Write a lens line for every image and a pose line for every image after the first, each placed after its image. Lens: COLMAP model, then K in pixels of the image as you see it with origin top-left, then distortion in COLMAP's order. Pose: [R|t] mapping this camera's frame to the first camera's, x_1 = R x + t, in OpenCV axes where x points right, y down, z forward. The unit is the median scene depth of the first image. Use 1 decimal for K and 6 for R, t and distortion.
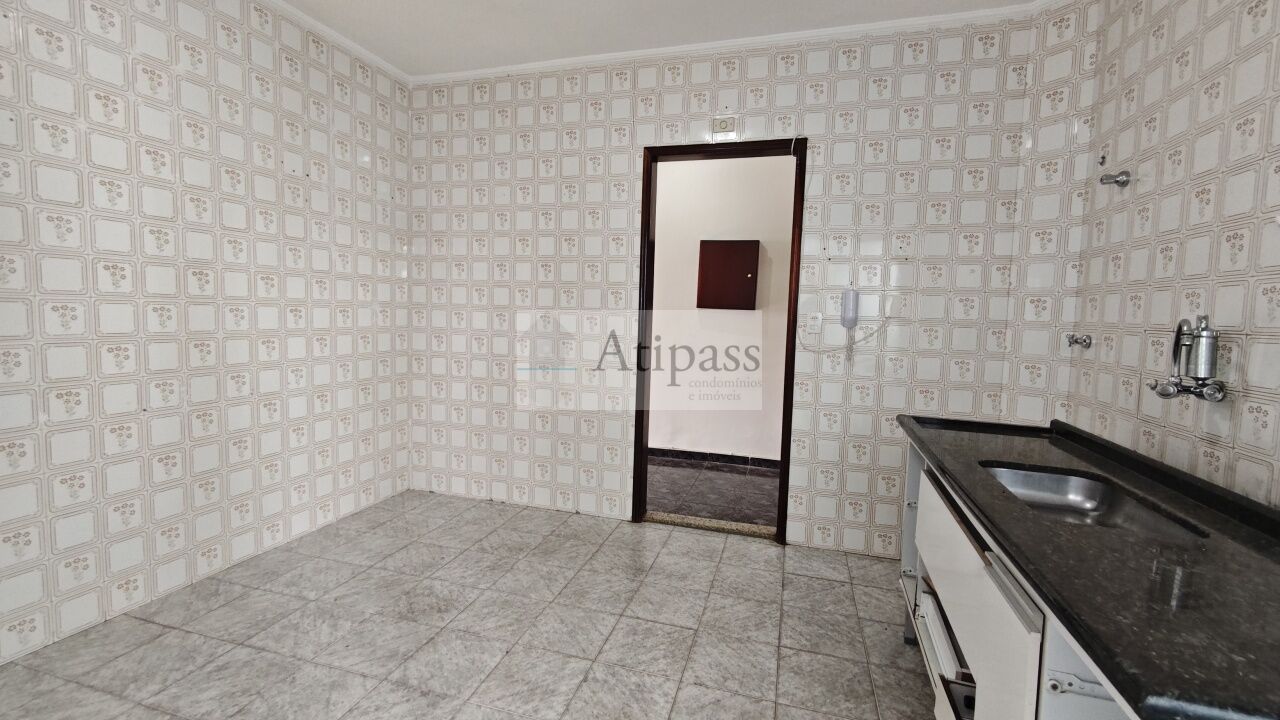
lens RADIAL K [[550.6, 0, 640.2], [0, 550.6, 355.9], [0, 0, 1]] dist [-0.000723, 0.004523]
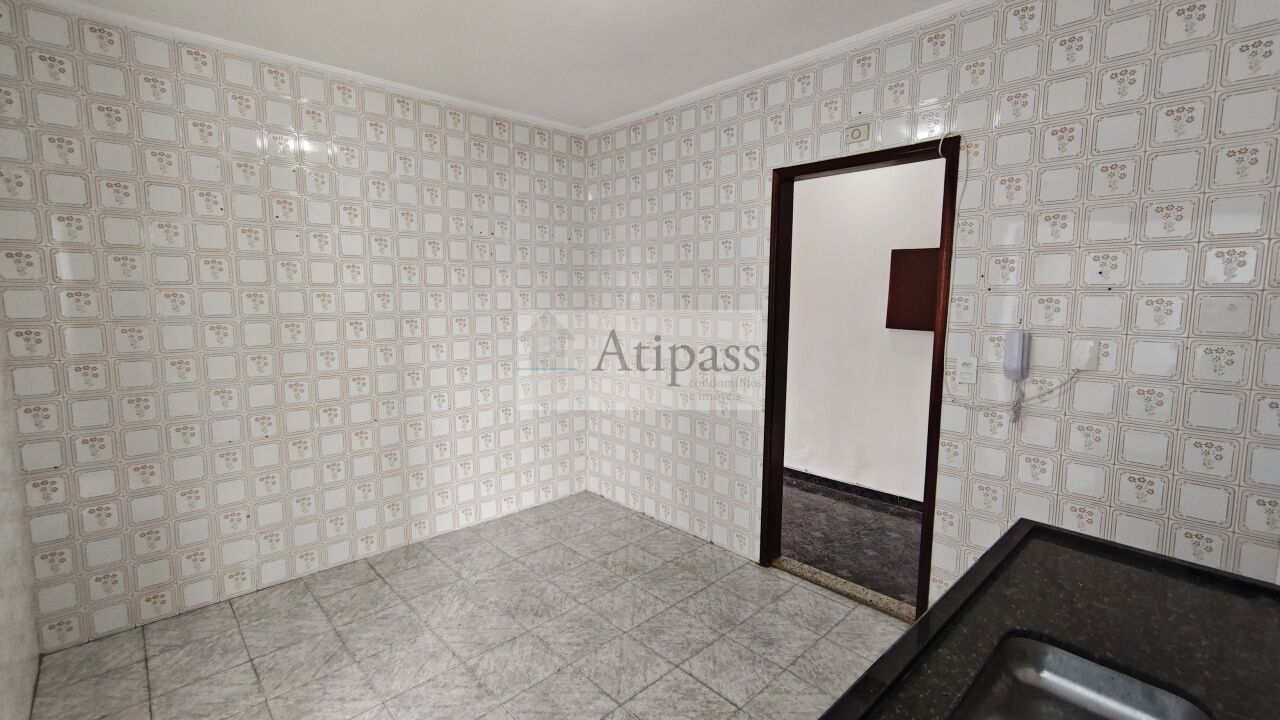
lens RADIAL K [[550.6, 0, 632.2], [0, 550.6, 357.2], [0, 0, 1]] dist [-0.000723, 0.004523]
pose [[0.864842, 0.031636, -0.501046, 0.301229], [-0.018498, 0.999343, 0.031171, -0.095919], [0.501703, -0.017689, 0.864859, 0.081200]]
